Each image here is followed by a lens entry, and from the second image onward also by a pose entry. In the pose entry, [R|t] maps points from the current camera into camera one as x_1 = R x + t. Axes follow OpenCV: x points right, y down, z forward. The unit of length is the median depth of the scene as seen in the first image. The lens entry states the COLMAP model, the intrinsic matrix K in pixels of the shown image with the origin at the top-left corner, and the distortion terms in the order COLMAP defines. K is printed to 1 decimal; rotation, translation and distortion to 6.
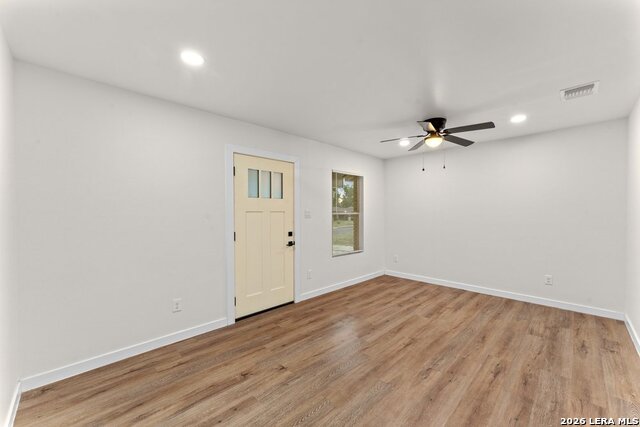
lens RADIAL K [[257.9, 0, 323.4], [0, 257.9, 215.1], [0, 0, 1]] dist [0.002288, 0.000348]
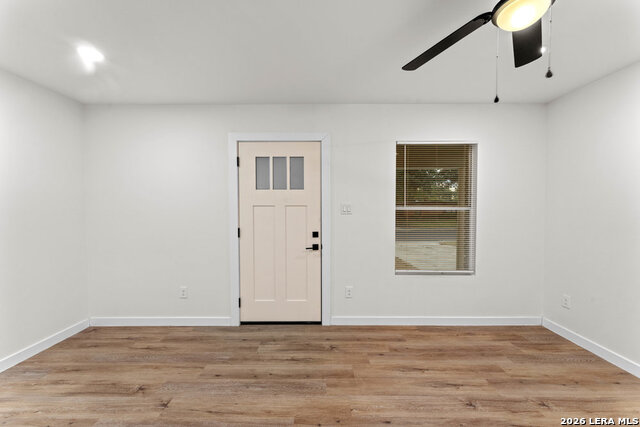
lens RADIAL K [[257.9, 0, 319.8], [0, 257.9, 213.3], [0, 0, 1]] dist [0.002288, 0.000348]
pose [[0.700256, 0.020061, -0.713610, 0.467725], [-0.006942, 0.999749, 0.021293, -0.007680], [0.713858, -0.009957, 0.700220, 0.509825]]
